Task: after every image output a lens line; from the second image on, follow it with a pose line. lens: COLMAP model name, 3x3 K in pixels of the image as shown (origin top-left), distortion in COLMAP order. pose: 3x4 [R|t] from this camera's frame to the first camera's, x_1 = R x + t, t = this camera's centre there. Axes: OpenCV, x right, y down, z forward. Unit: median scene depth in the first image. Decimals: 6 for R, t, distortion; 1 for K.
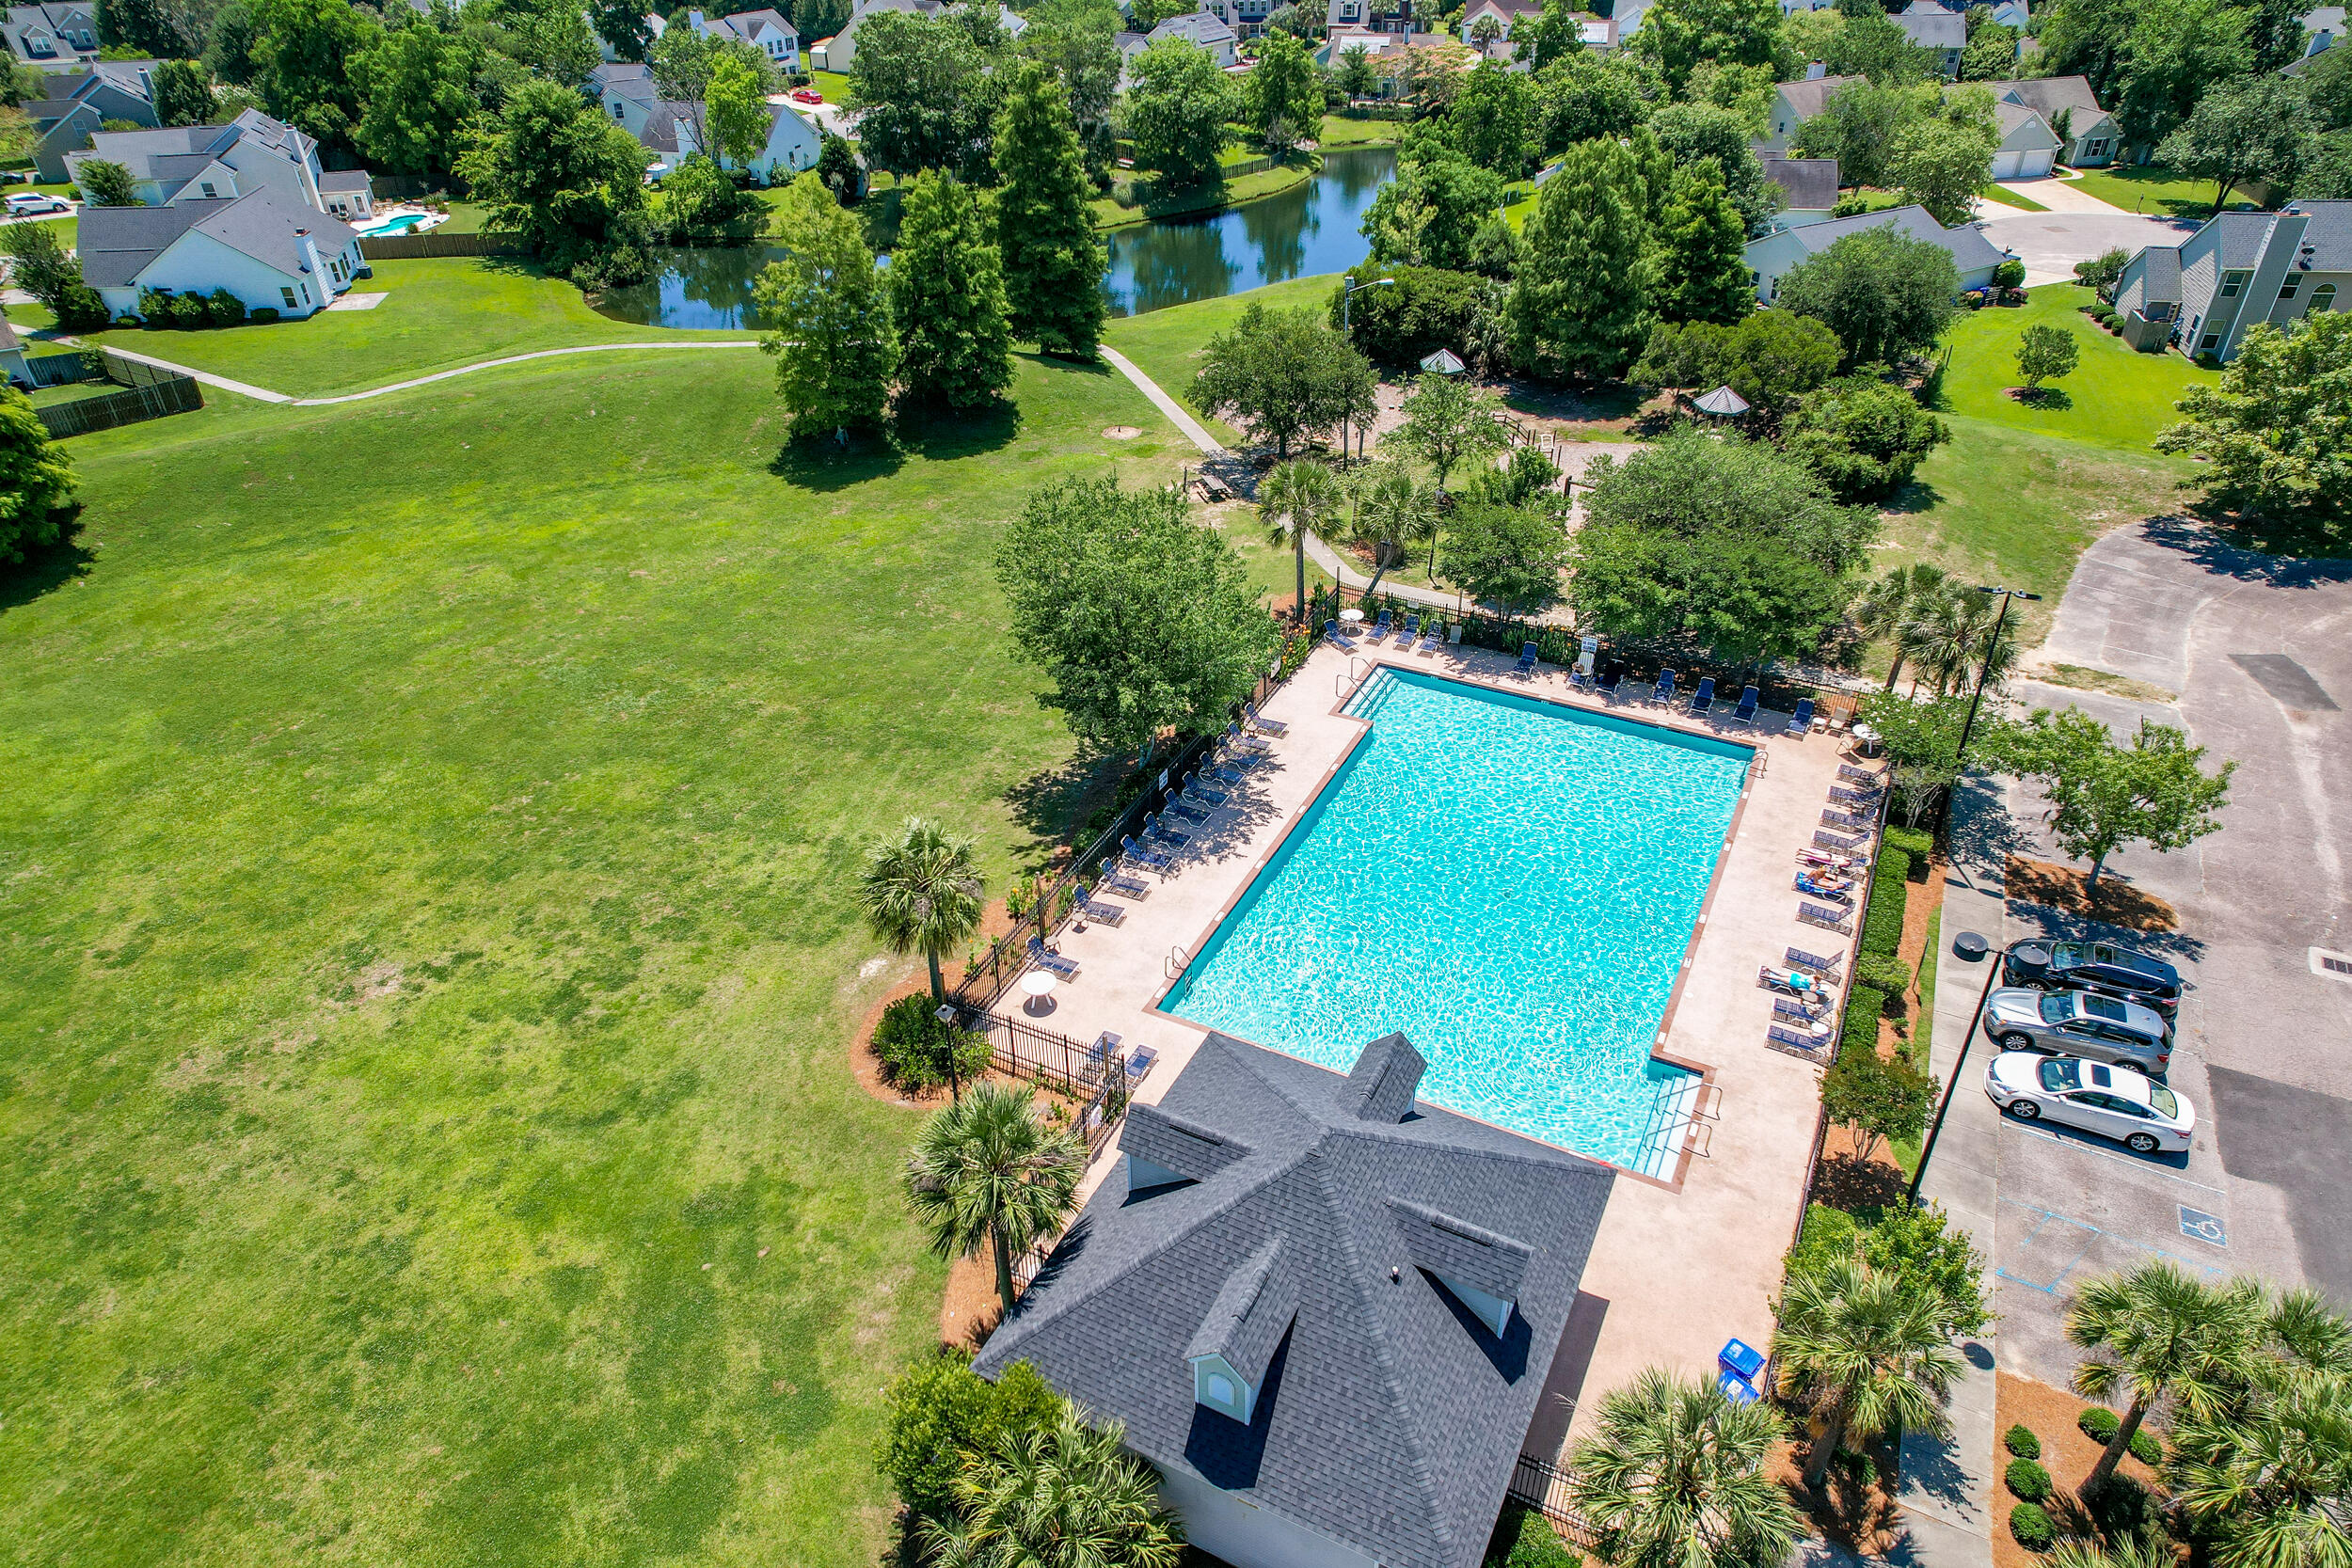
lens RADIAL K [[1489.4, 0, 1176.0], [0, 1489.4, 784.0], [0, 0, 1]] dist [-0.046036, 0.065951]
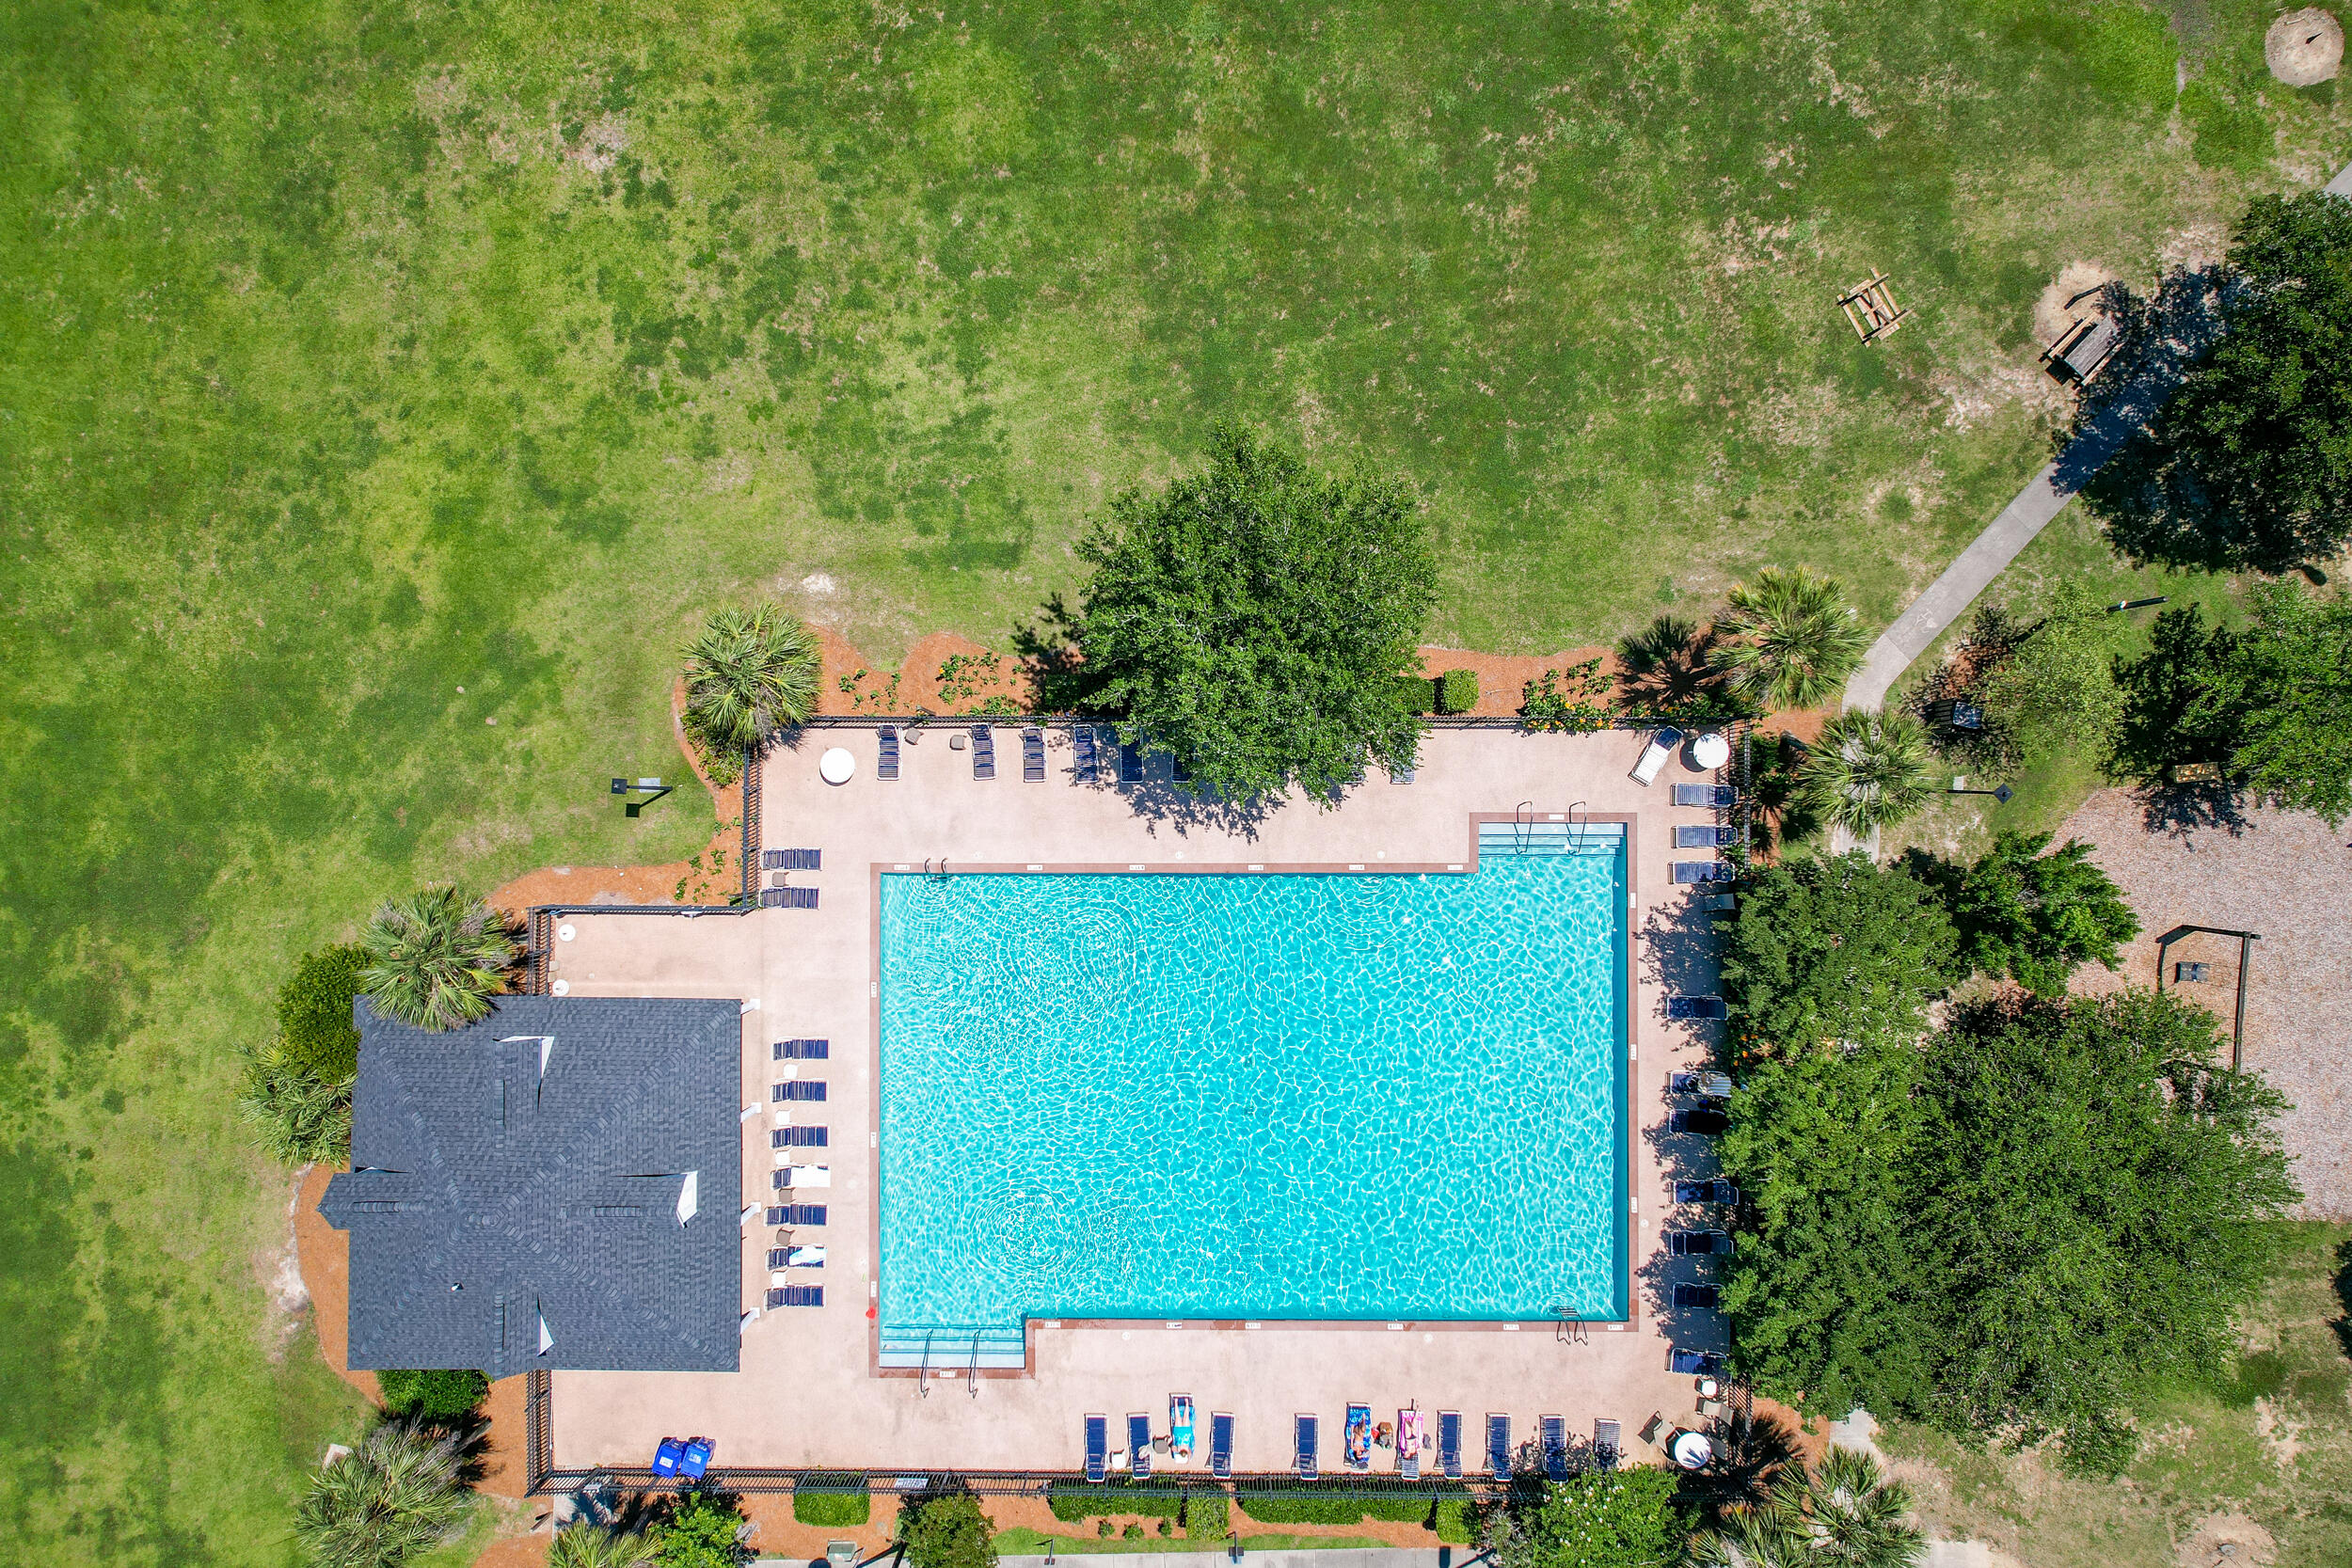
lens RADIAL K [[1489.4, 0, 1176.0], [0, 1489.4, 784.0], [0, 0, 1]] dist [-0.046036, 0.065951]
pose [[0.456620, 0.889605, -0.010062, 0.032991], [-0.481938, 0.256846, 0.837715, -0.770212], [0.747820, -0.377668, 0.546015, 0.574331]]
